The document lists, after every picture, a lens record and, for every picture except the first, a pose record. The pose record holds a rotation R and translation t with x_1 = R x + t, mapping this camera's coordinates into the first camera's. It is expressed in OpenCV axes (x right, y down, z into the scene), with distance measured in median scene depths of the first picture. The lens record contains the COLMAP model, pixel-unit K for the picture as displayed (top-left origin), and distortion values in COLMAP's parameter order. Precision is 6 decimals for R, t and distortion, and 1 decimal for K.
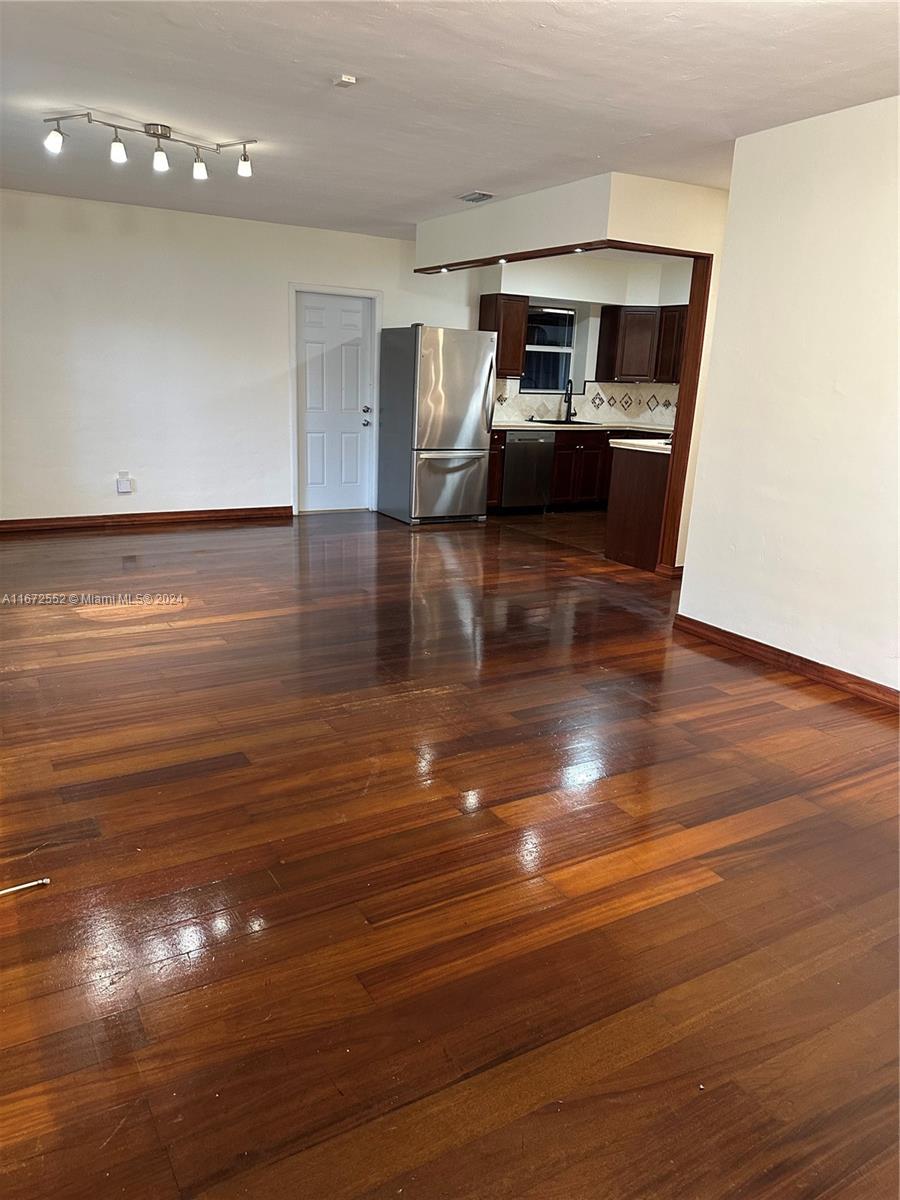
lens RADIAL K [[835.7, 0, 448.3], [0, 835.7, 594.1], [0, 0, 1]] dist [0.071155, -0.055207]
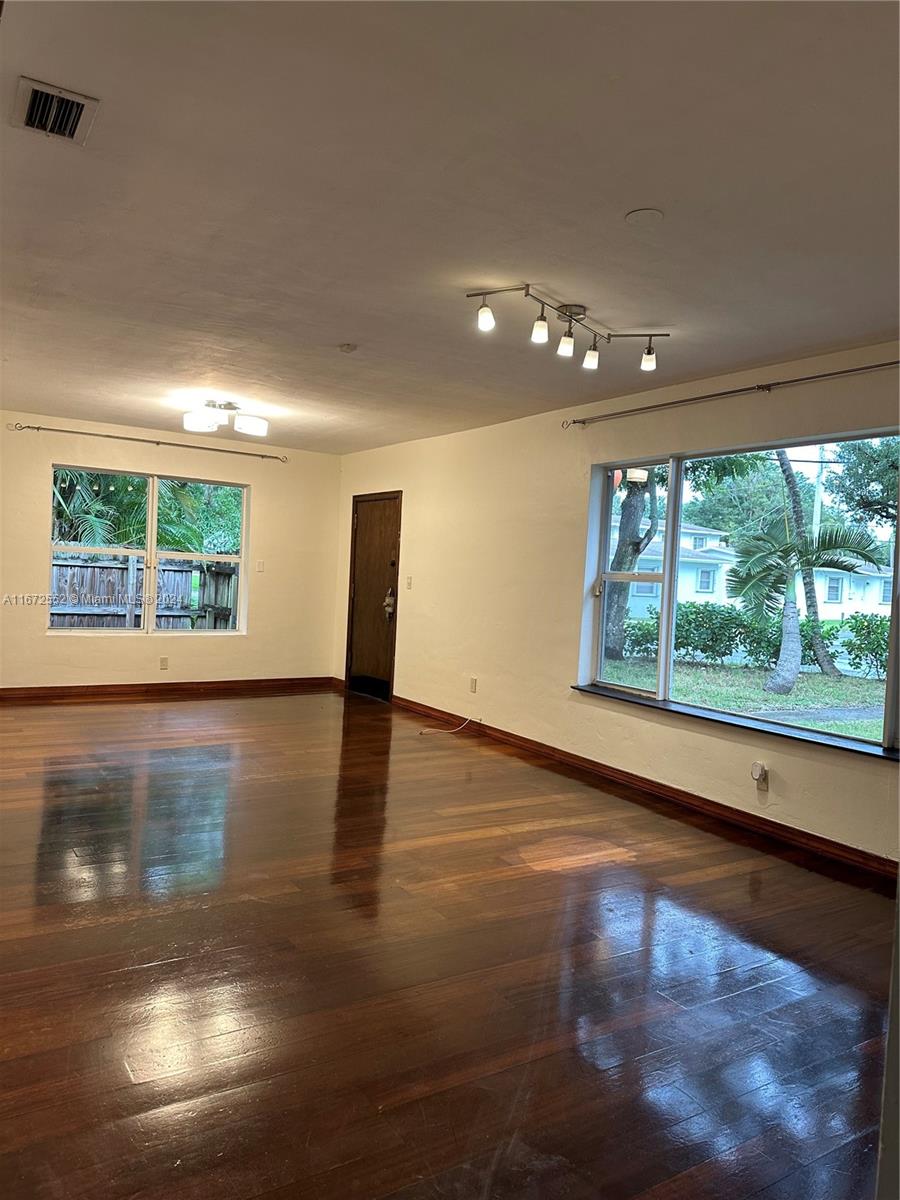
lens RADIAL K [[835.7, 0, 449.3], [0, 835.7, 600.3], [0, 0, 1]] dist [0.071155, -0.055207]
pose [[-0.996162, -0.077872, -0.039974, -0.207594], [-0.086096, 0.954077, 0.286922, -0.504119], [0.015795, 0.289262, -0.957120, 1.889974]]
